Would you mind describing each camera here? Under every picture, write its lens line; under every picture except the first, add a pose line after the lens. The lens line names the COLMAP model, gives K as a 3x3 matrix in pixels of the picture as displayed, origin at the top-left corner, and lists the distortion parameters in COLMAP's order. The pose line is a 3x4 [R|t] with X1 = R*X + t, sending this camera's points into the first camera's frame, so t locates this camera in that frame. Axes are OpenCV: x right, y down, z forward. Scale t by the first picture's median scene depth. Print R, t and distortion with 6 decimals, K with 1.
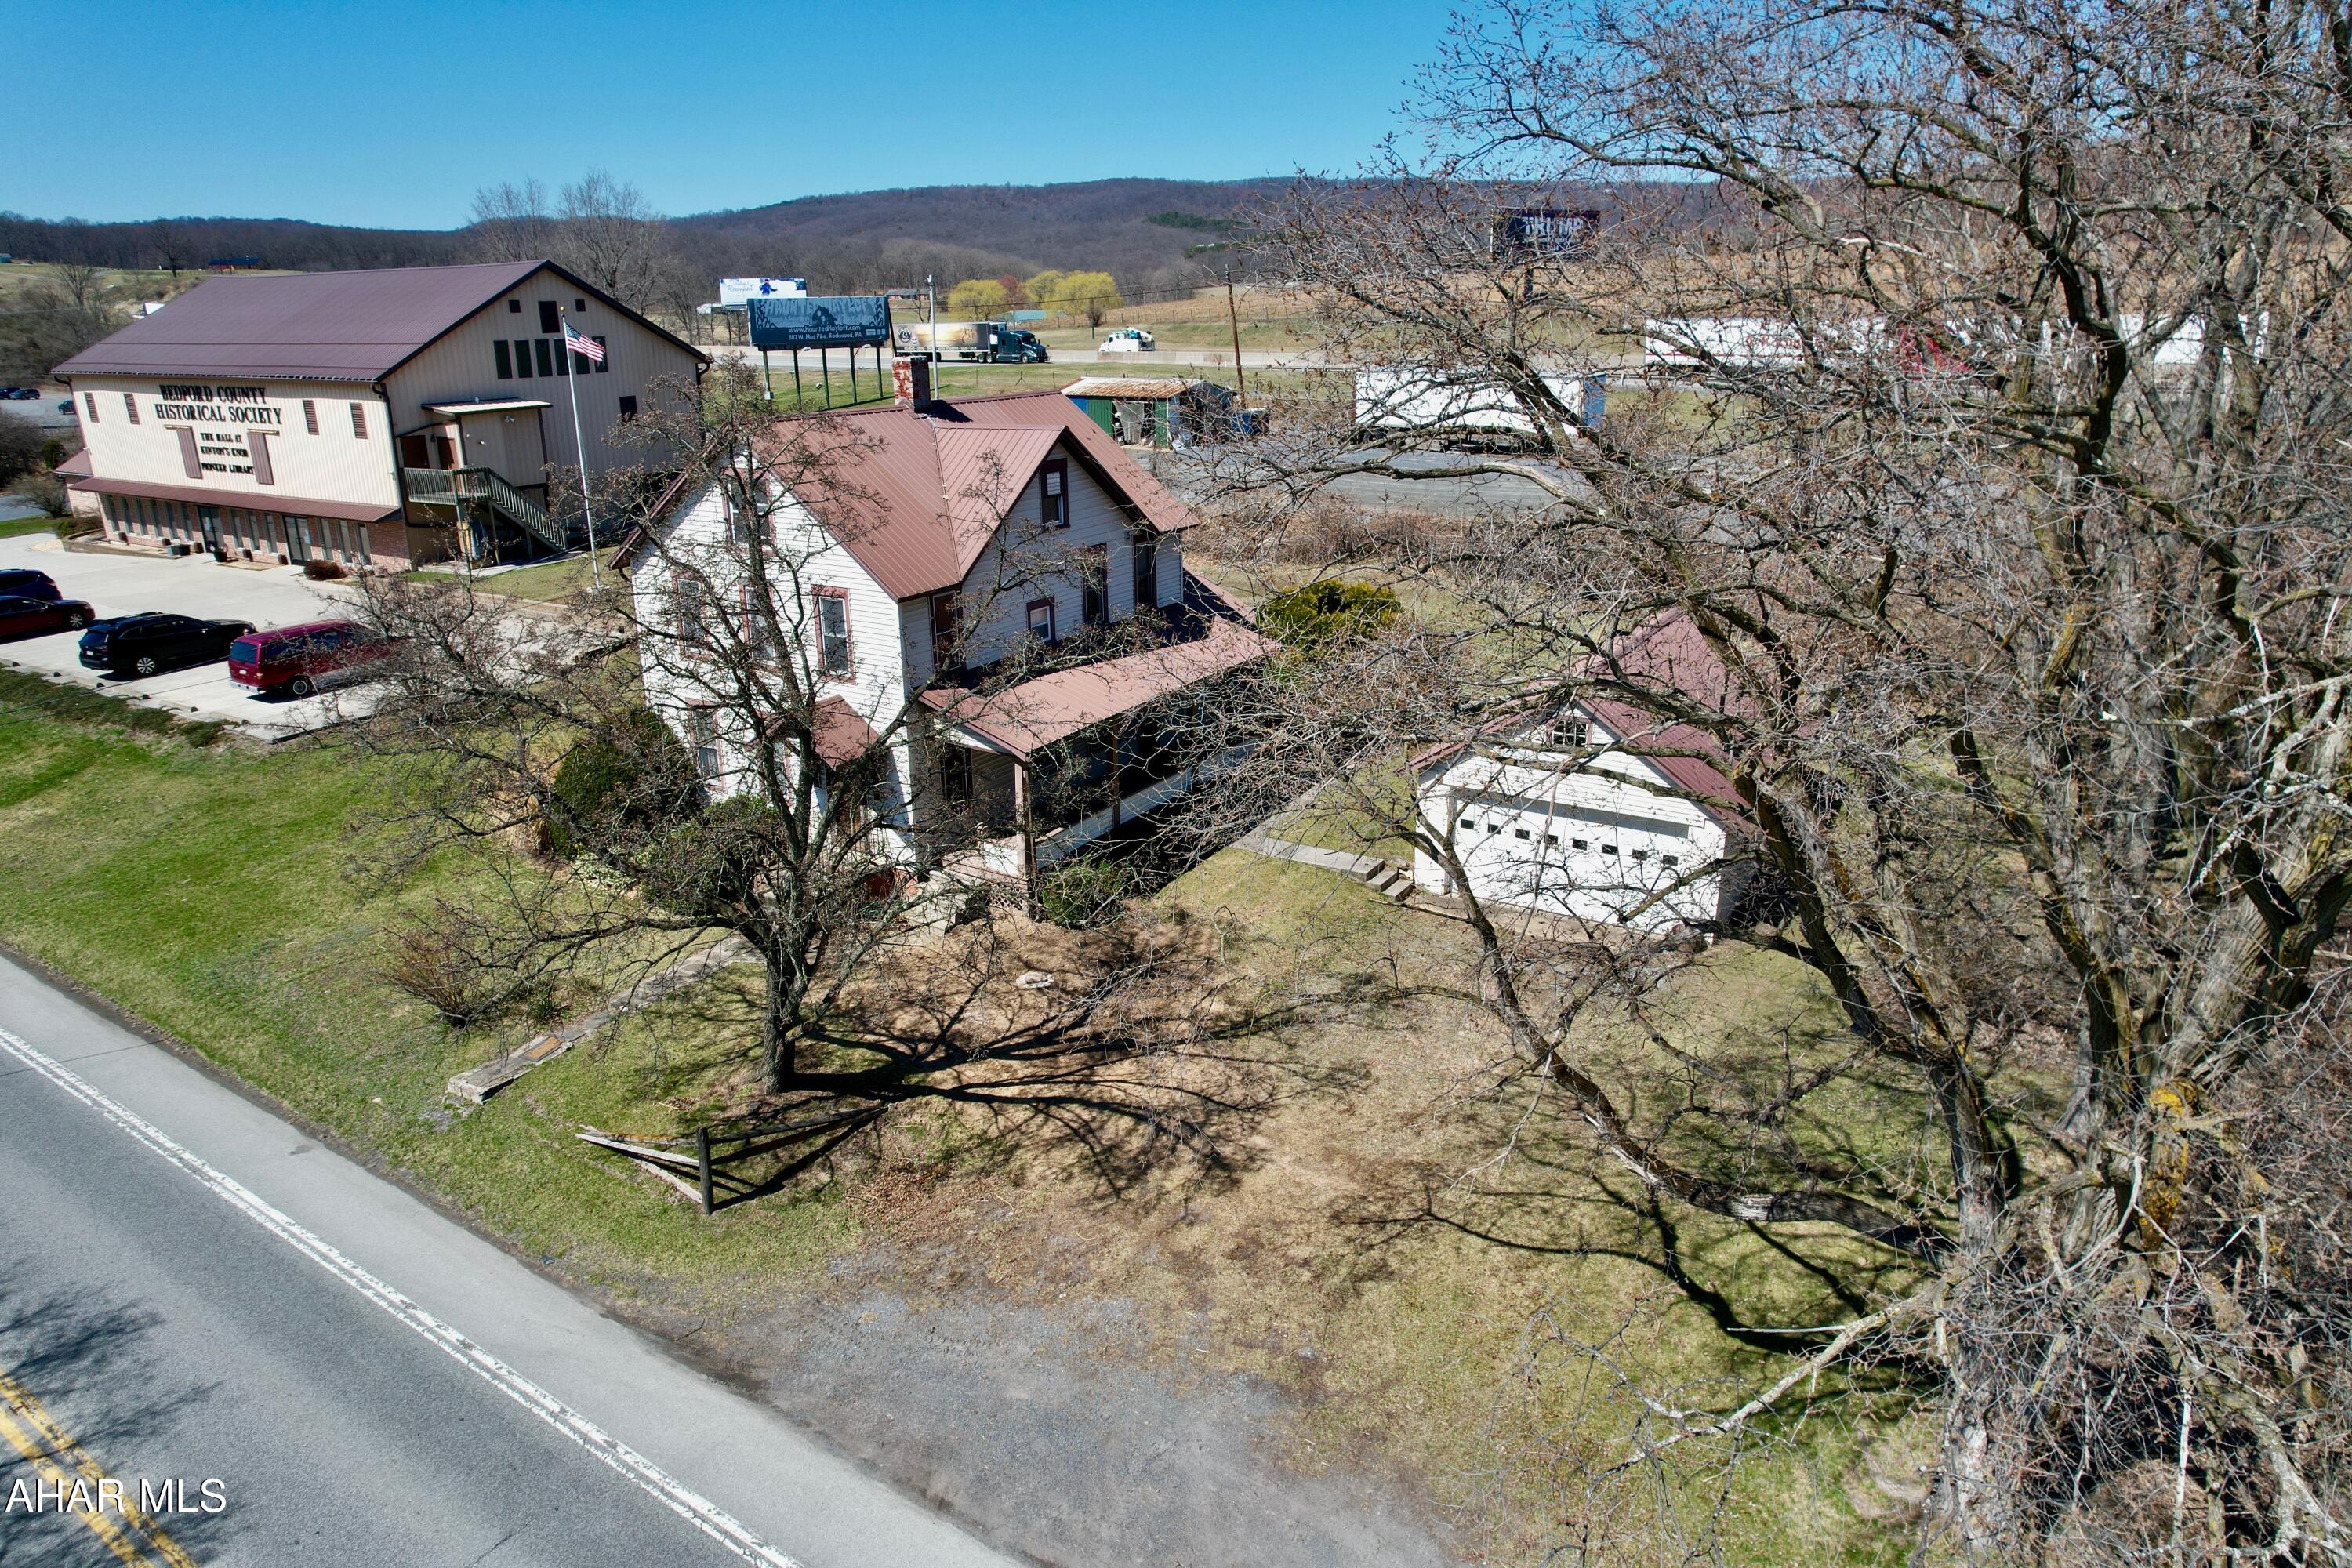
lens RADIAL K [[1530.6, 0, 1188.4], [0, 1530.6, 753.0], [0, 0, 1]] dist [-0.085577, 0.093100]
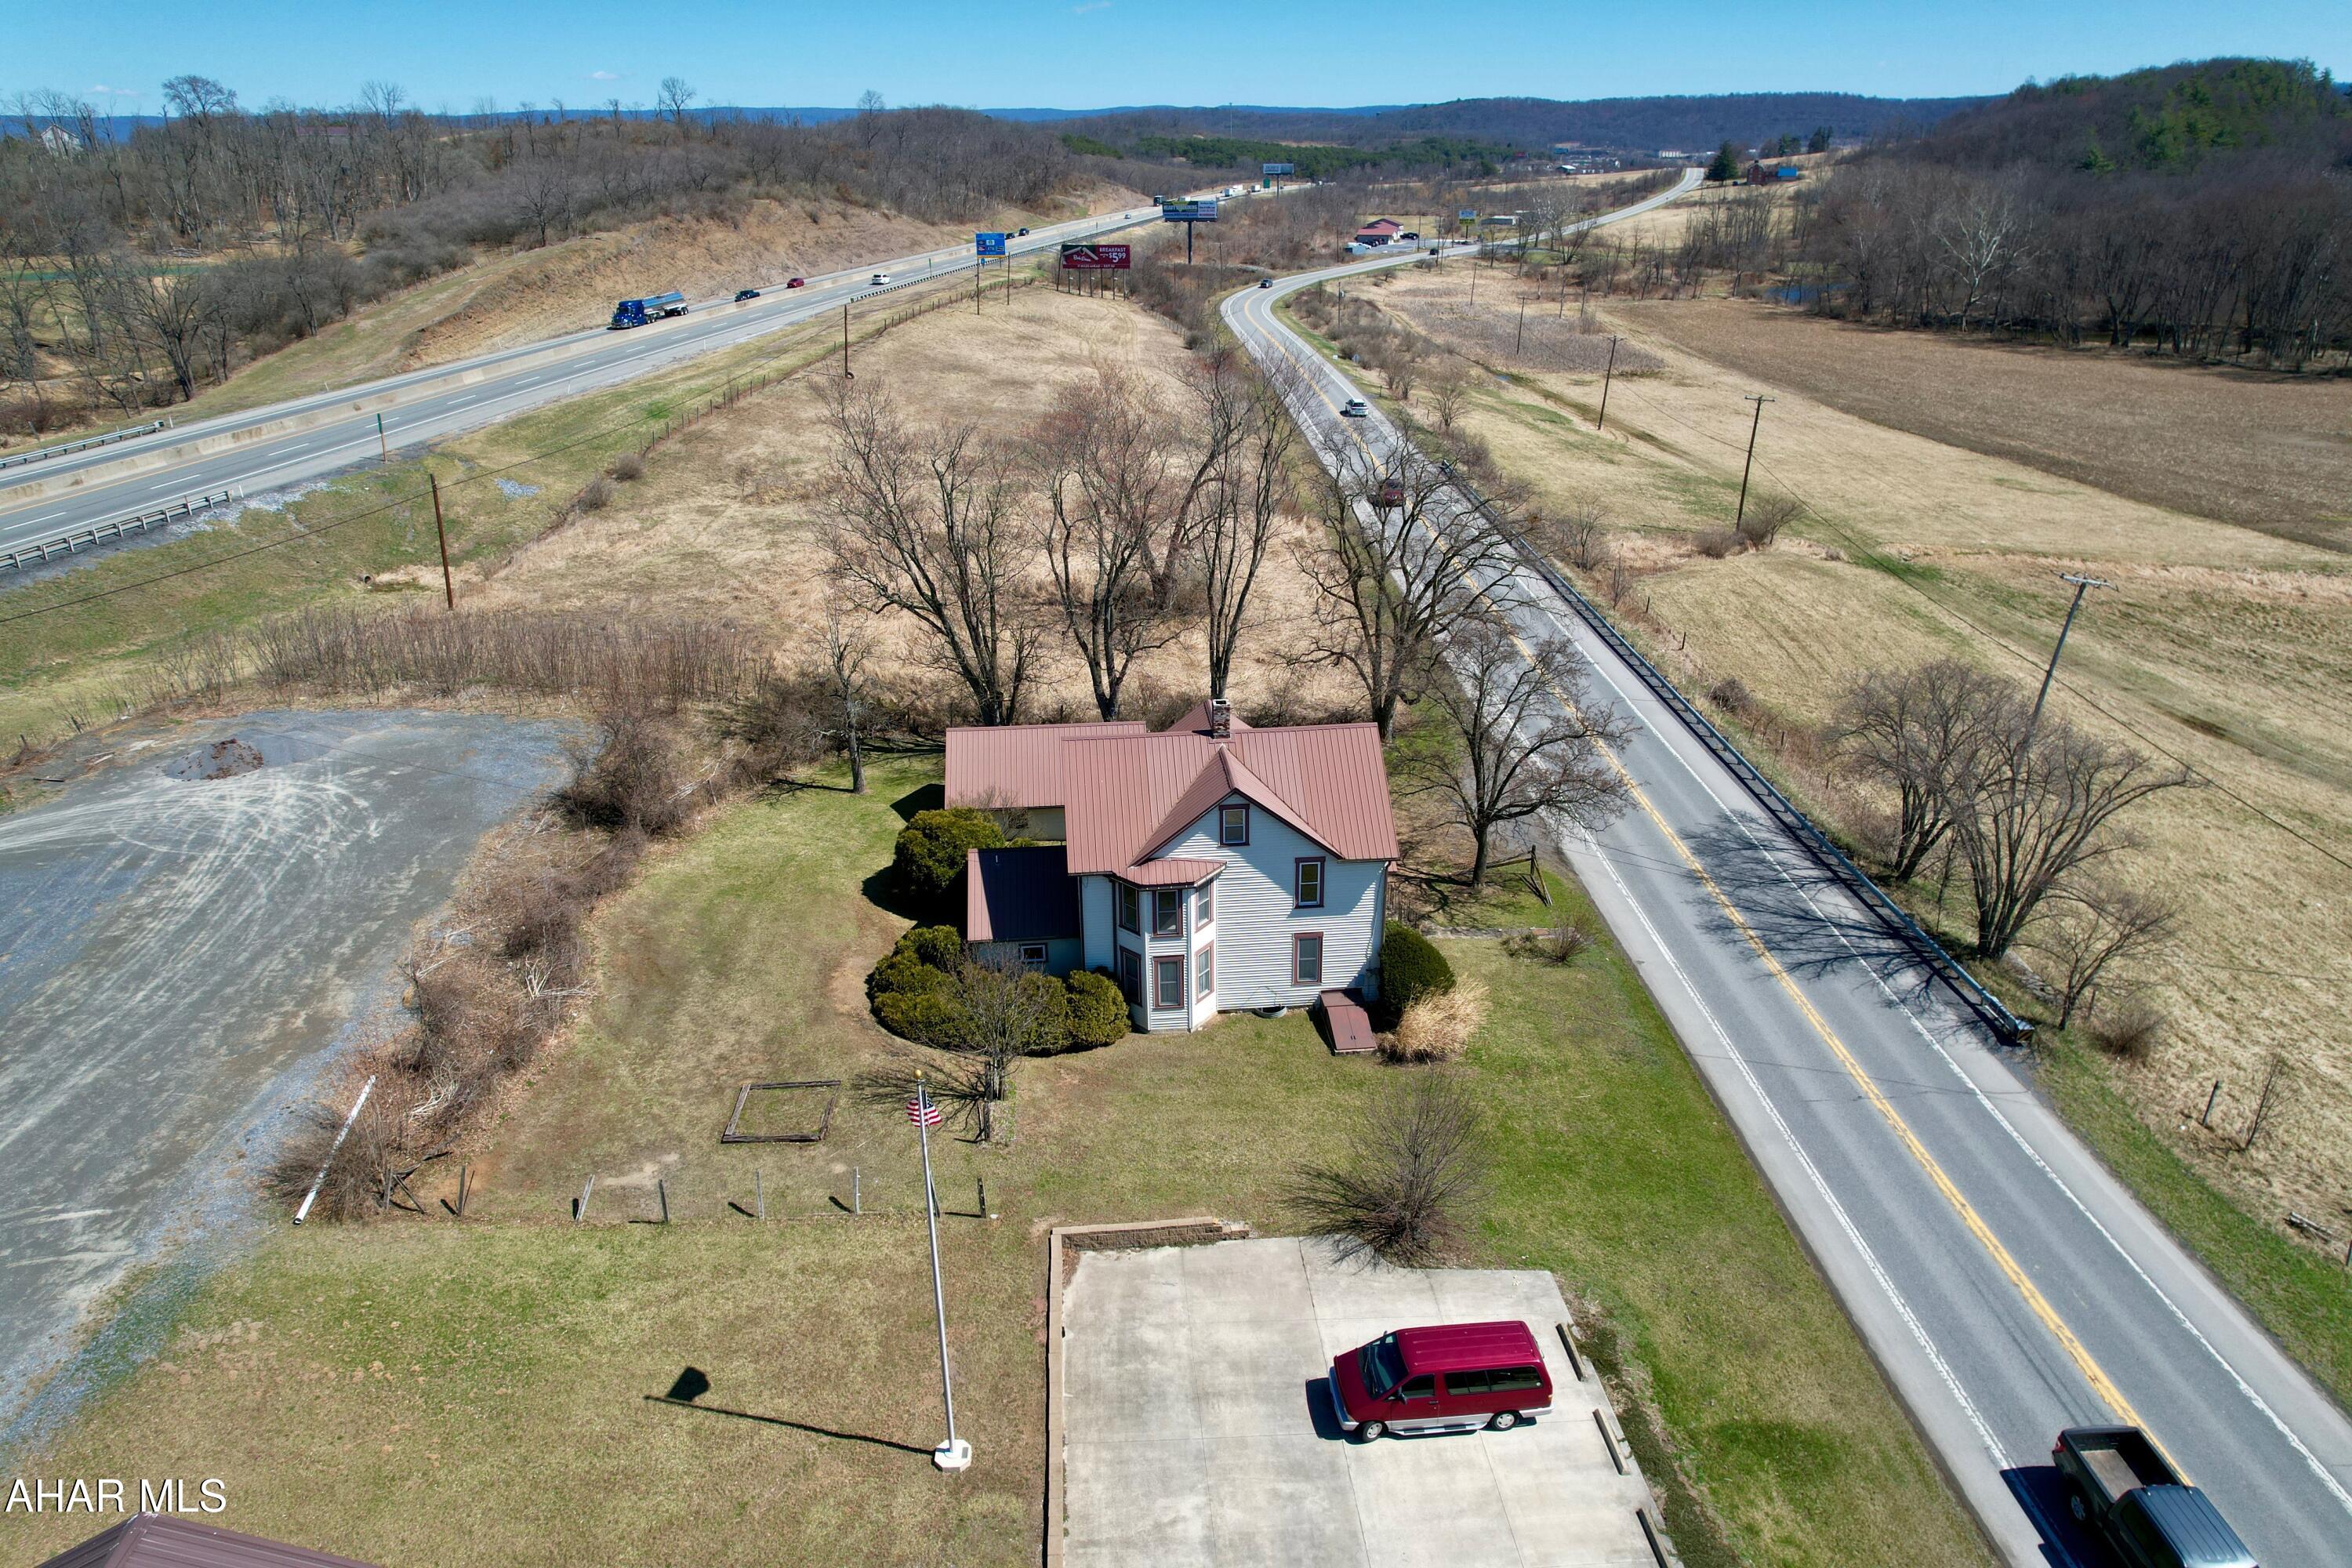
lens RADIAL K [[1499.0, 0, 1176.1], [0, 1499.0, 791.2], [0, 0, 1]] dist [-0.080215, 0.068814]
pose [[-0.598751, -0.296214, 0.744147, -0.989684], [0.246454, 0.815880, 0.523068, -0.749071], [-0.762074, 0.496586, -0.415506, 1.300074]]
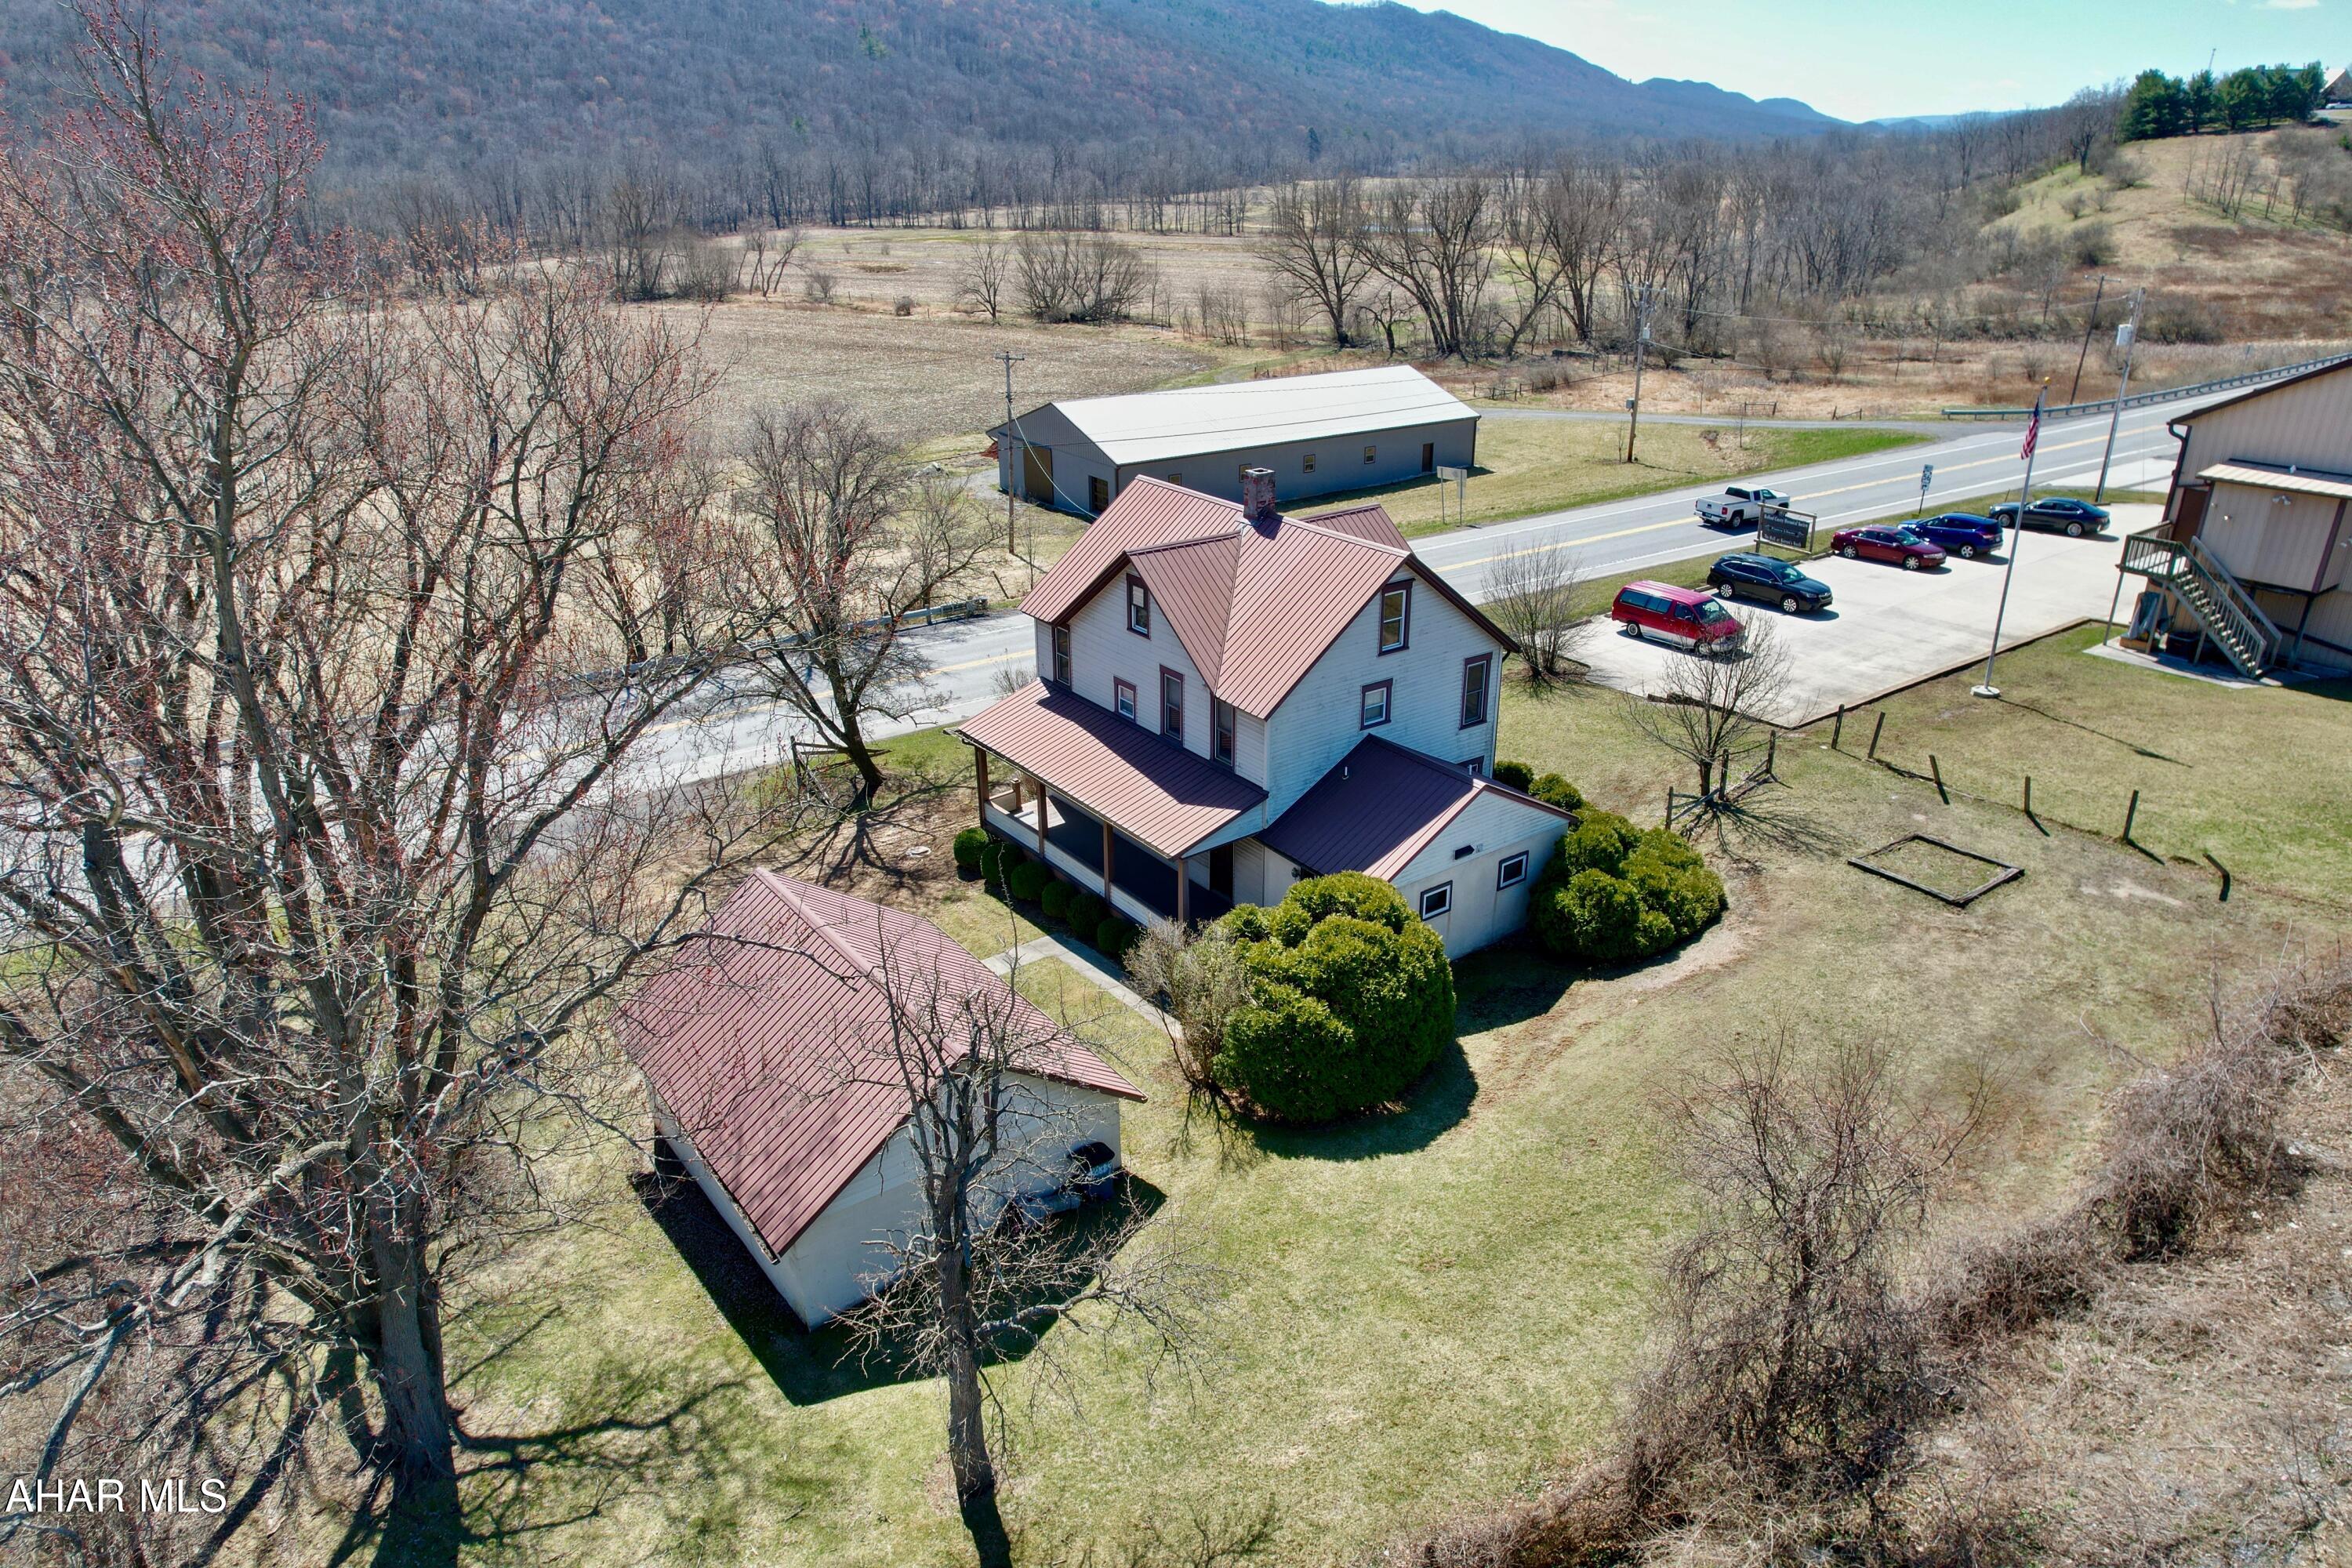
lens RADIAL K [[1499.2, 0, 1181.1], [0, 1499.2, 784.8], [0, 0, 1]] dist [-0.086687, 0.079816]
pose [[-0.373879, 0.383805, -0.844339, 0.672145], [-0.249774, 0.835061, 0.490189, -0.455049], [0.893212, 0.394166, -0.216347, 0.978388]]
